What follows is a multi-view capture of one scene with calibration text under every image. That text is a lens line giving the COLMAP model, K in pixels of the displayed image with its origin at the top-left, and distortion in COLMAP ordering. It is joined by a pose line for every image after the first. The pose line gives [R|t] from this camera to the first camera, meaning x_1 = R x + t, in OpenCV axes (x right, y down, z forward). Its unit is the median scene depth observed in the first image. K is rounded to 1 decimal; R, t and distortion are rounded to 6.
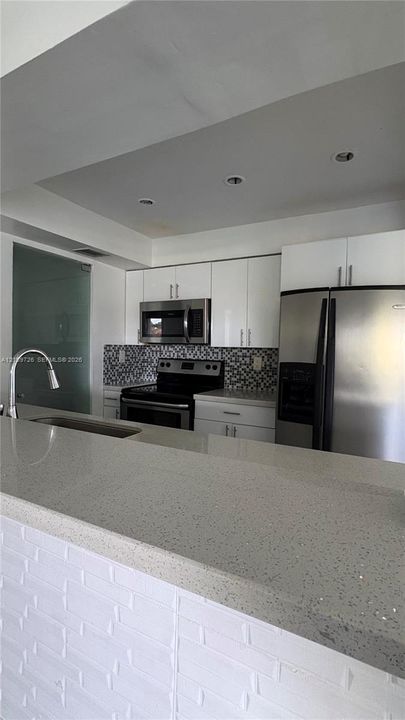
lens RADIAL K [[288.1, 0, 202.5], [0, 288.1, 360.0], [0, 0, 1]] dist [0.001053, 0.000263]
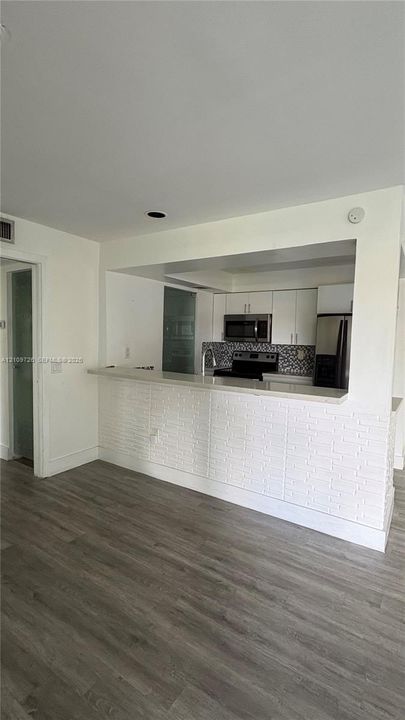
lens RADIAL K [[345.3, 0, 202.5], [0, 345.3, 360.0], [0, 0, 1]] dist [0.000595, -0.000085]
pose [[0.999899, 0.006511, -0.012620, -0.317410], [-0.006088, 0.999427, 0.033311, -0.018917], [0.012829, -0.033230, 0.999365, -0.890742]]
